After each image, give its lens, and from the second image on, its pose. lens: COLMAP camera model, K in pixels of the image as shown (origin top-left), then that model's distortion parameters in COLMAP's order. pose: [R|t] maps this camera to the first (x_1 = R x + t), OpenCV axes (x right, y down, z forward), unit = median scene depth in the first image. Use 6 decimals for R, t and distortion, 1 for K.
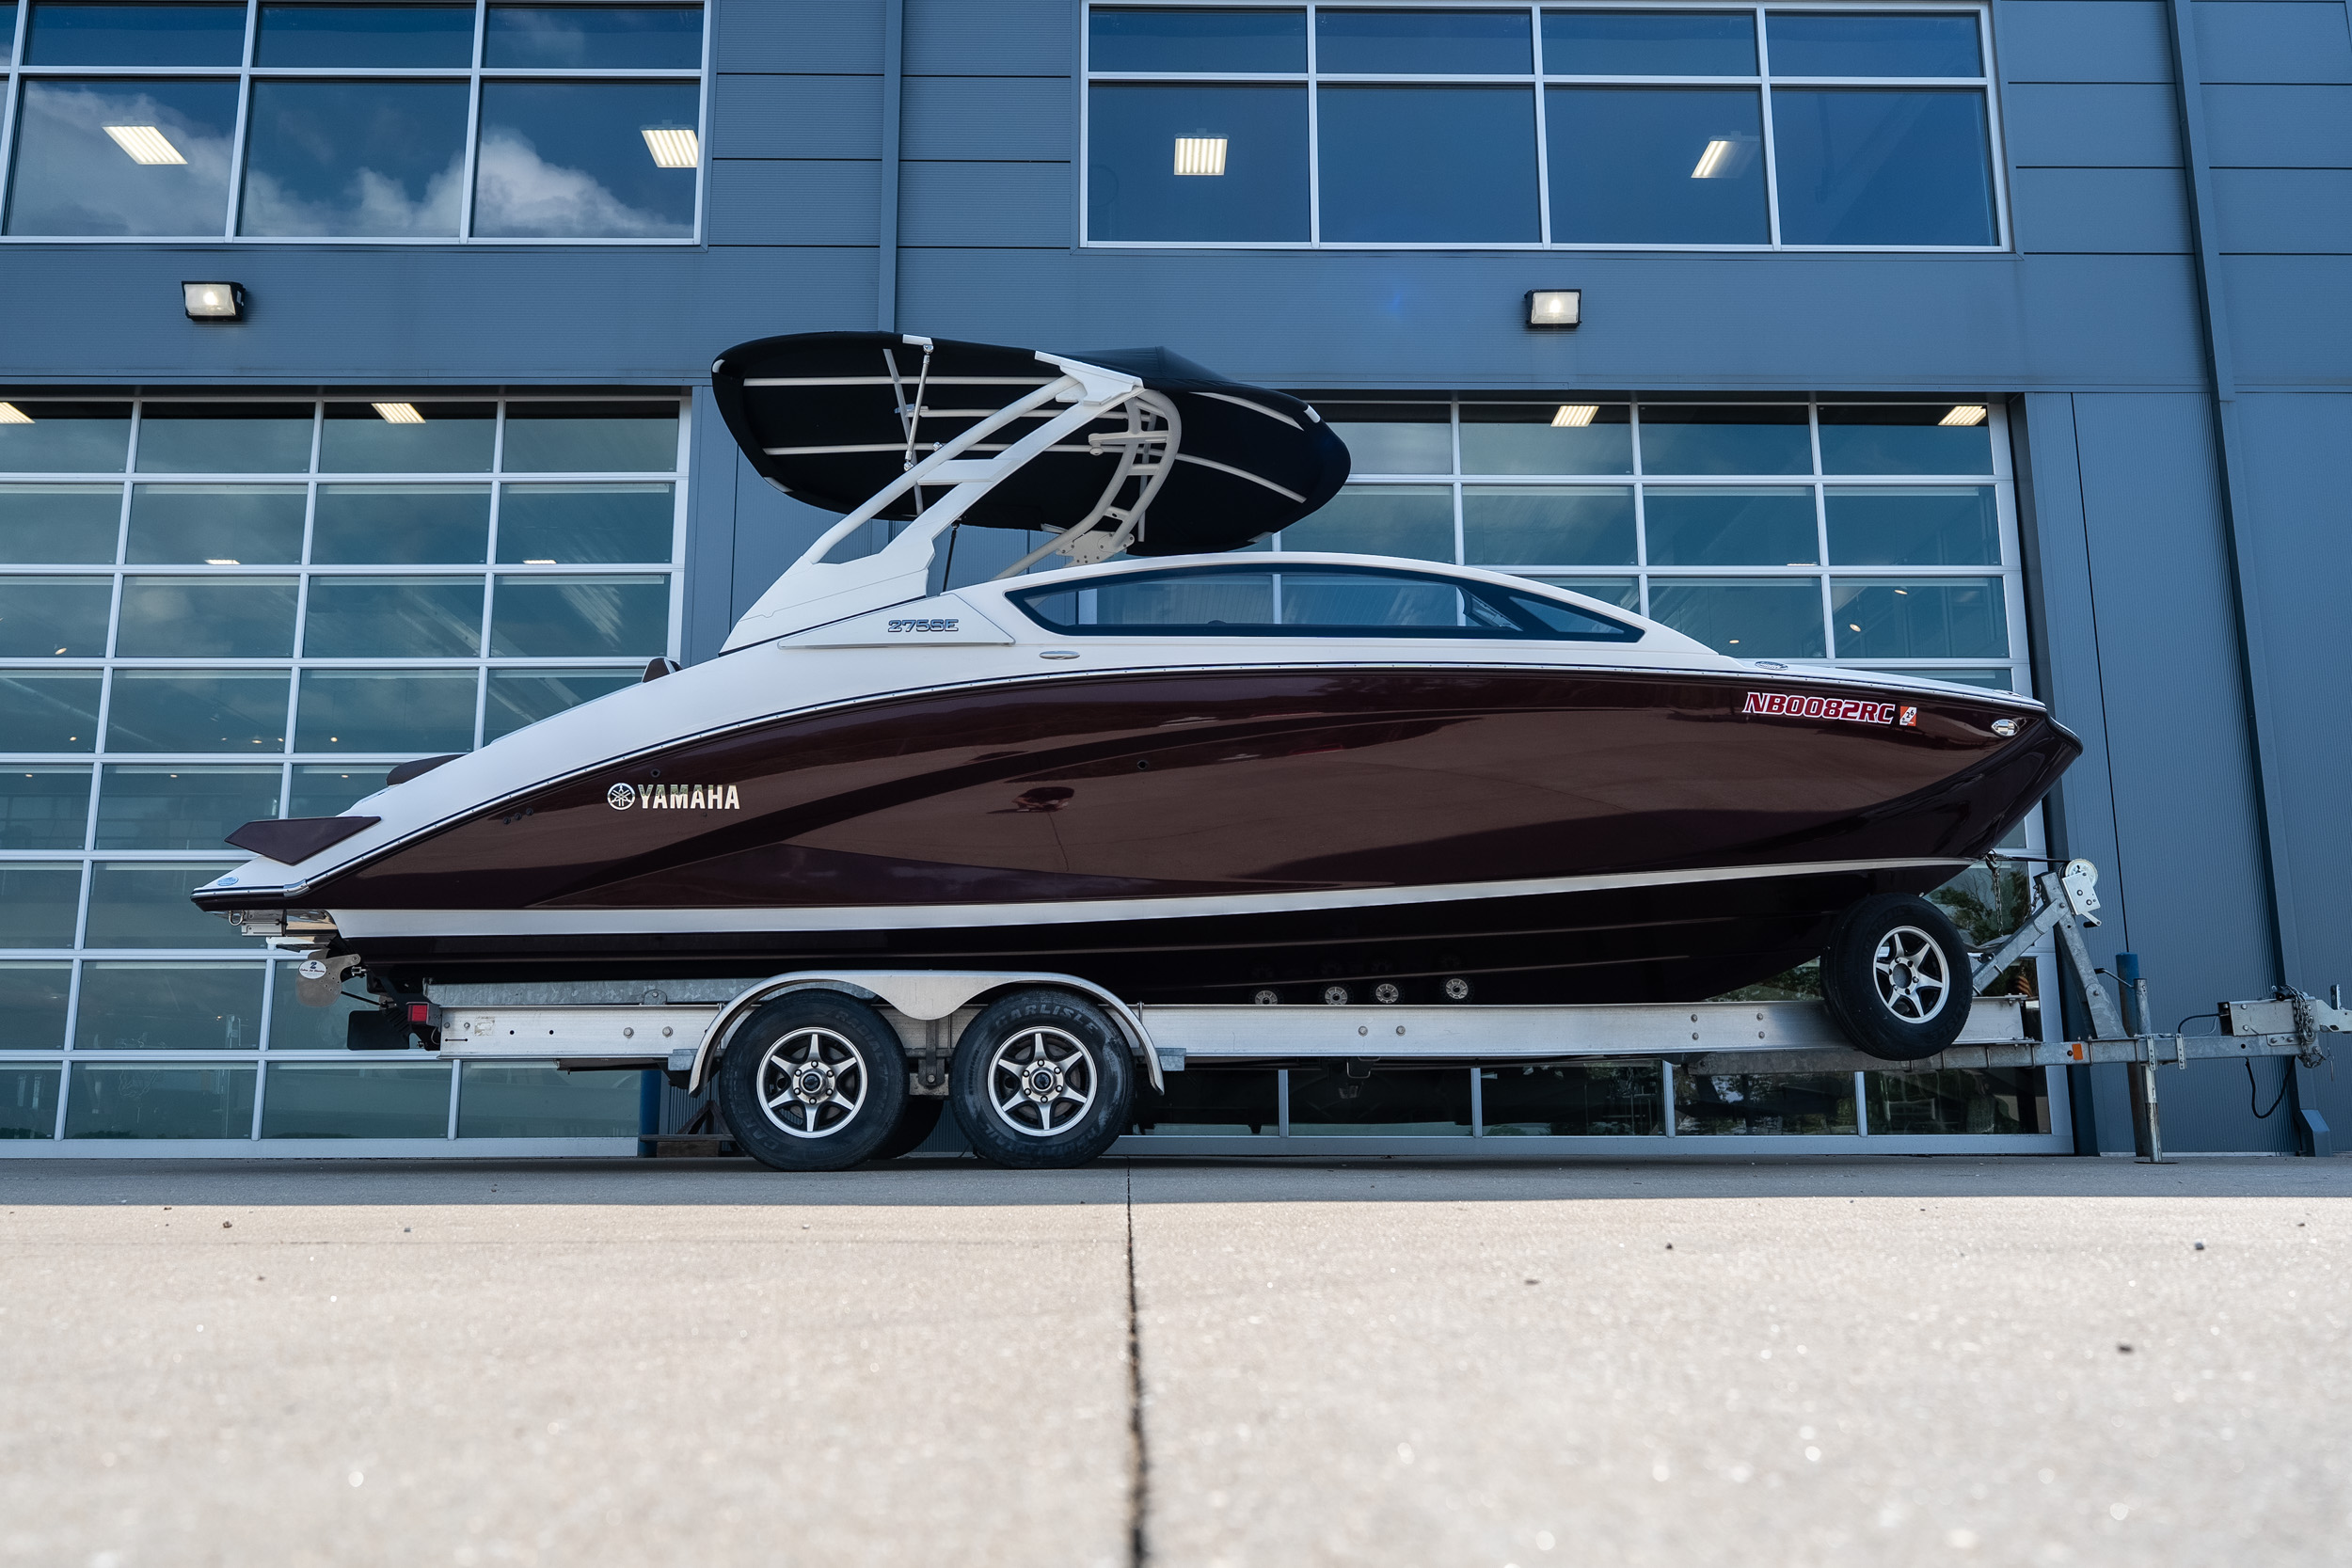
lens RADIAL K [[2069.0, 0, 1176.0], [0, 2069.0, 784.0], [0, 0, 1]] dist [-0.014315, -0.003486]
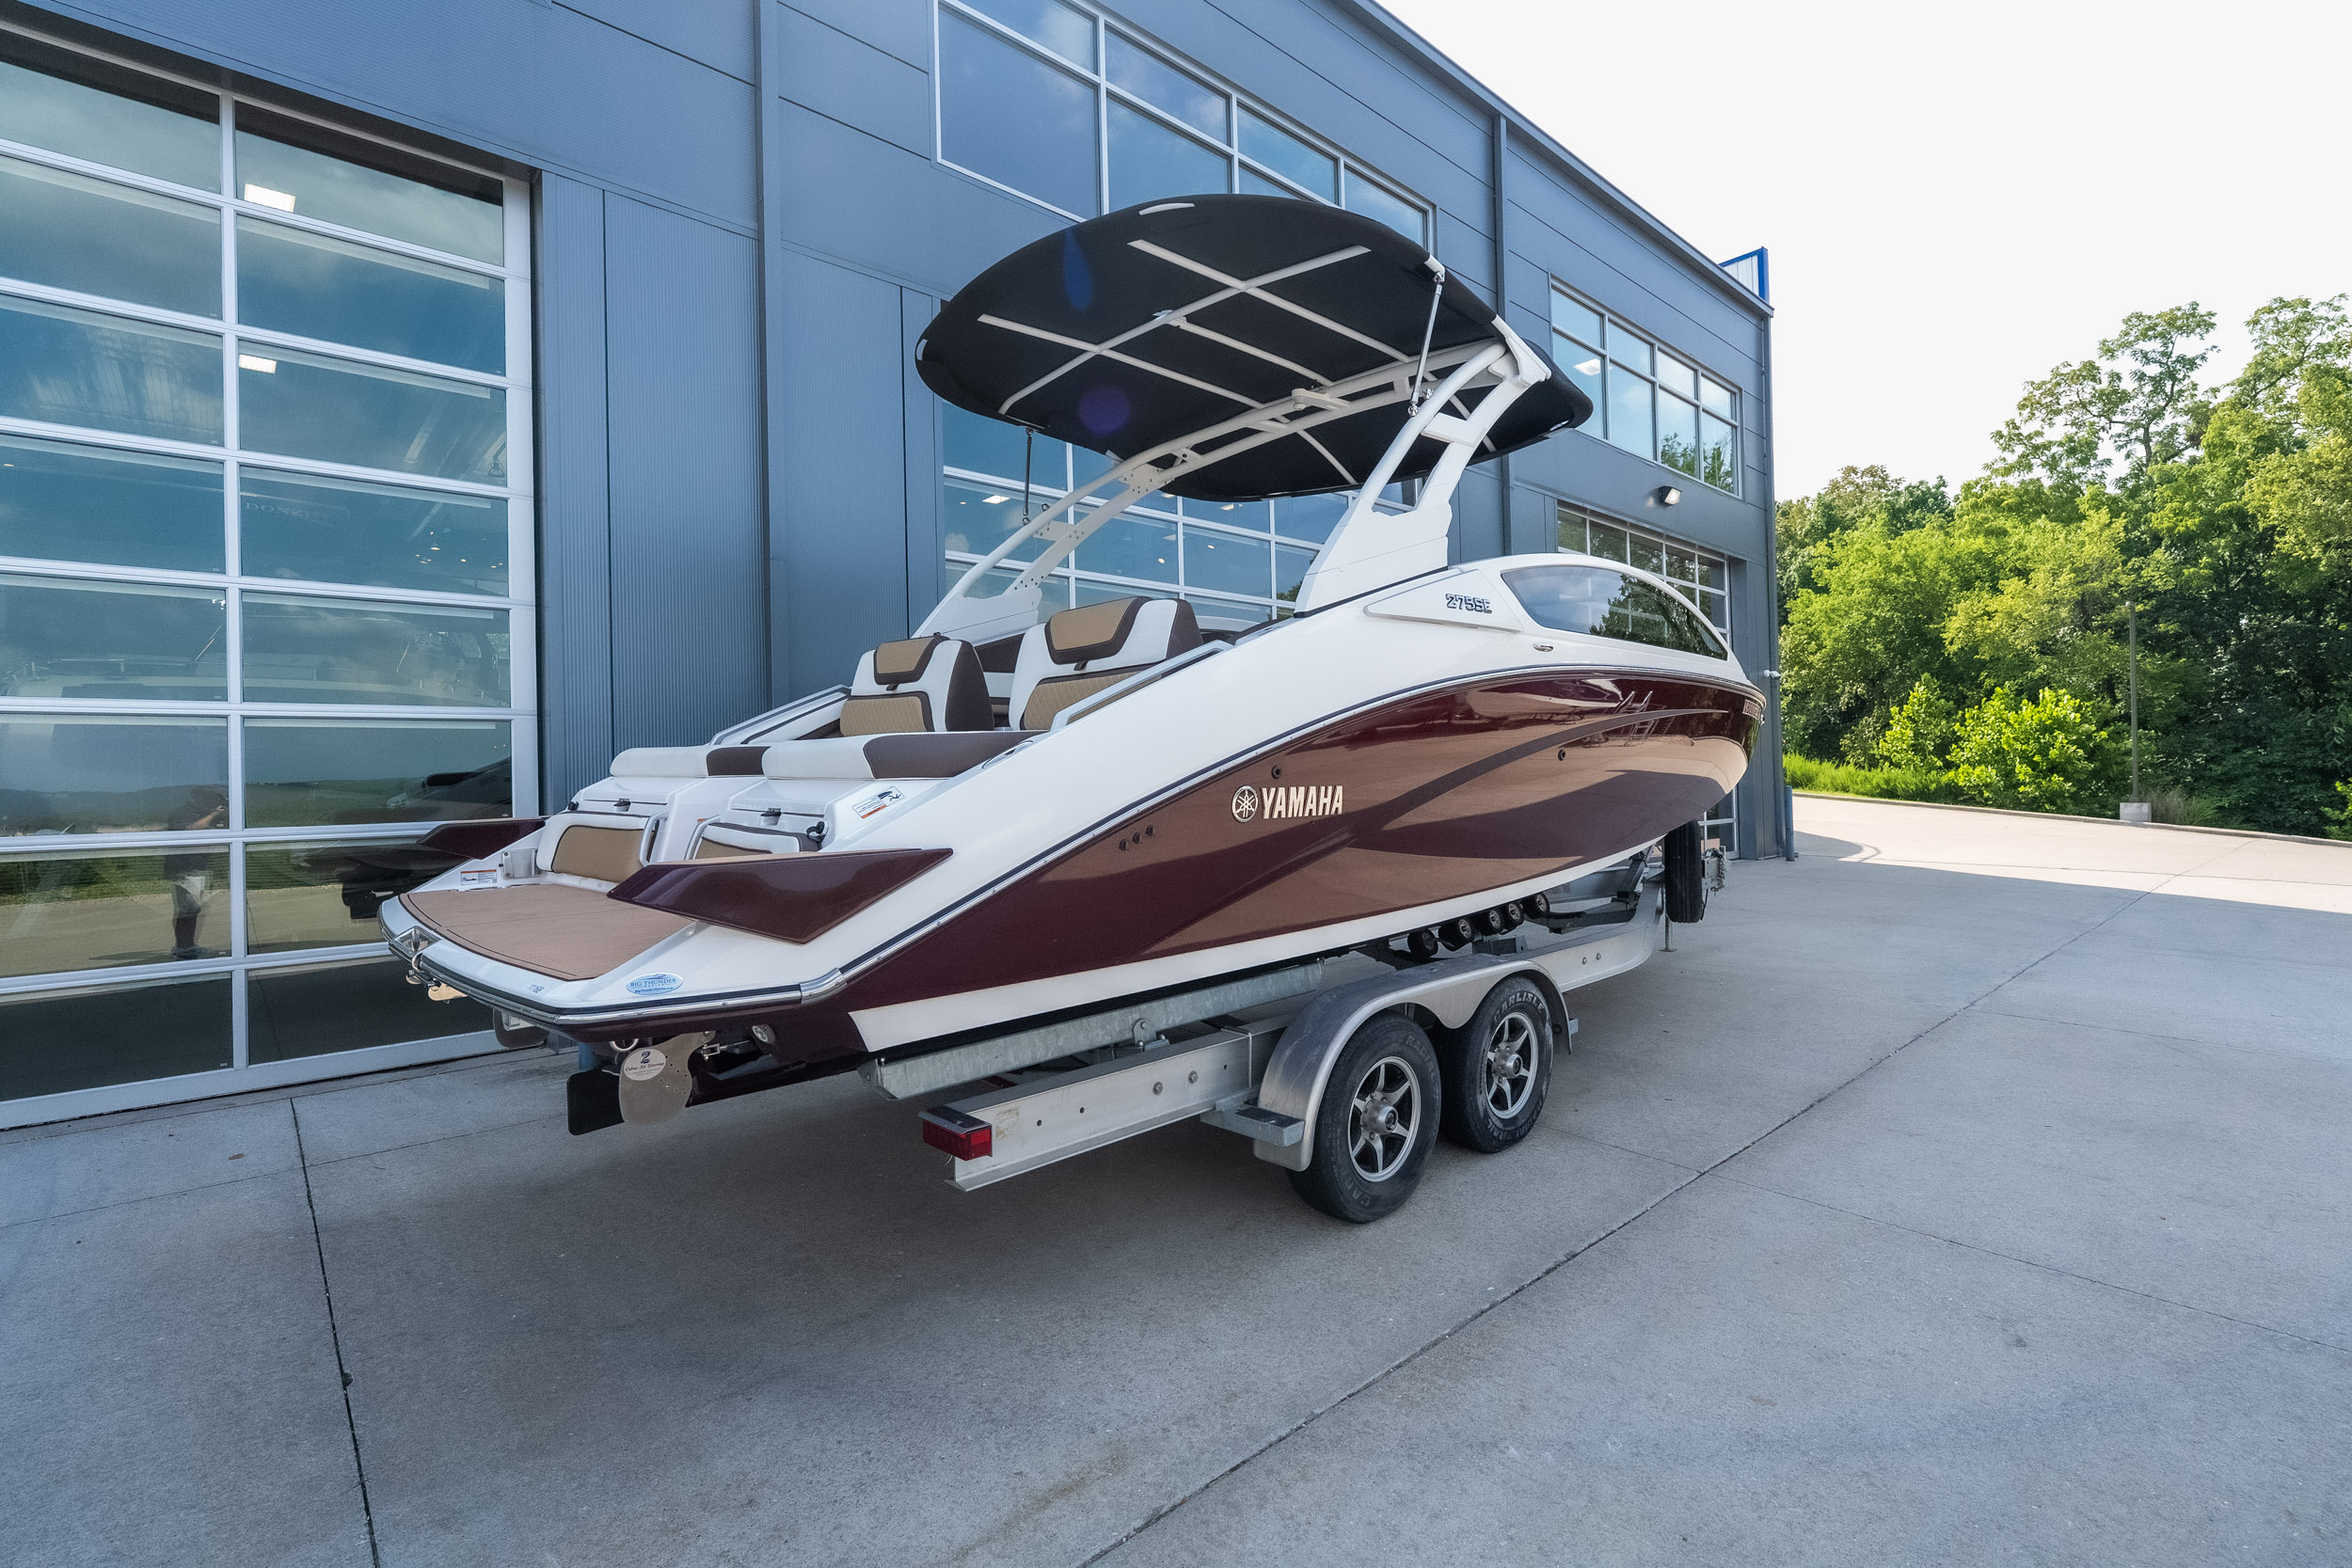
lens RADIAL K [[1079.5, 0, 1176.0], [0, 1079.5, 784.0], [0, 0, 1]] dist [-0.020911, -0.000152]
pose [[0.745913, -0.012680, 0.665923, -0.542524], [-0.109230, 0.983953, 0.141086, -0.052339], [-0.657026, -0.177976, 0.732558, 0.735453]]
